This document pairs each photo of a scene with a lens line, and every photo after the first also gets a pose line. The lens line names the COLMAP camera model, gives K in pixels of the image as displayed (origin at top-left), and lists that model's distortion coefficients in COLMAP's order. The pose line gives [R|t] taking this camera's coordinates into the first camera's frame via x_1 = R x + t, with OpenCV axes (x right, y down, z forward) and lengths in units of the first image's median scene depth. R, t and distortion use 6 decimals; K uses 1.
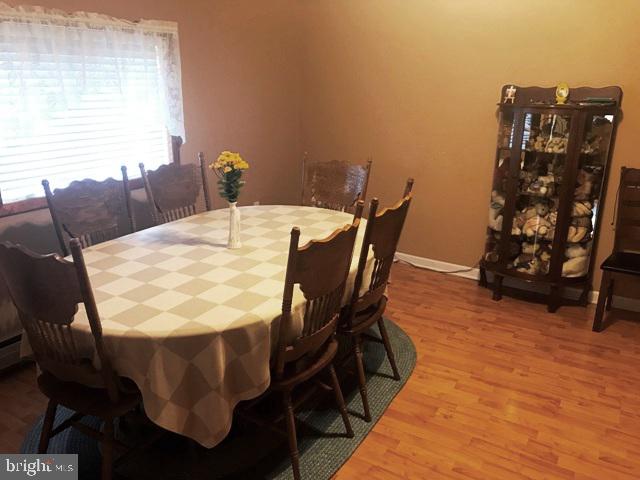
lens RADIAL K [[530.8, 0, 315.5], [0, 530.8, 240.1], [0, 0, 1]] dist [0.037257, -0.006697]
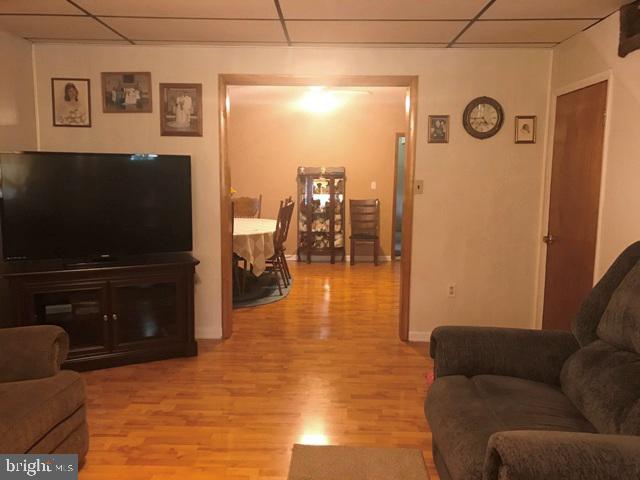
lens RADIAL K [[530.8, 0, 321.6], [0, 530.8, 241.1], [0, 0, 1]] dist [0.037257, -0.006697]
pose [[0.866341, -0.063366, 0.495417, -0.706439], [0.150253, 0.979036, -0.137525, 0.345082], [-0.476317, 0.193581, 0.857700, -0.920454]]
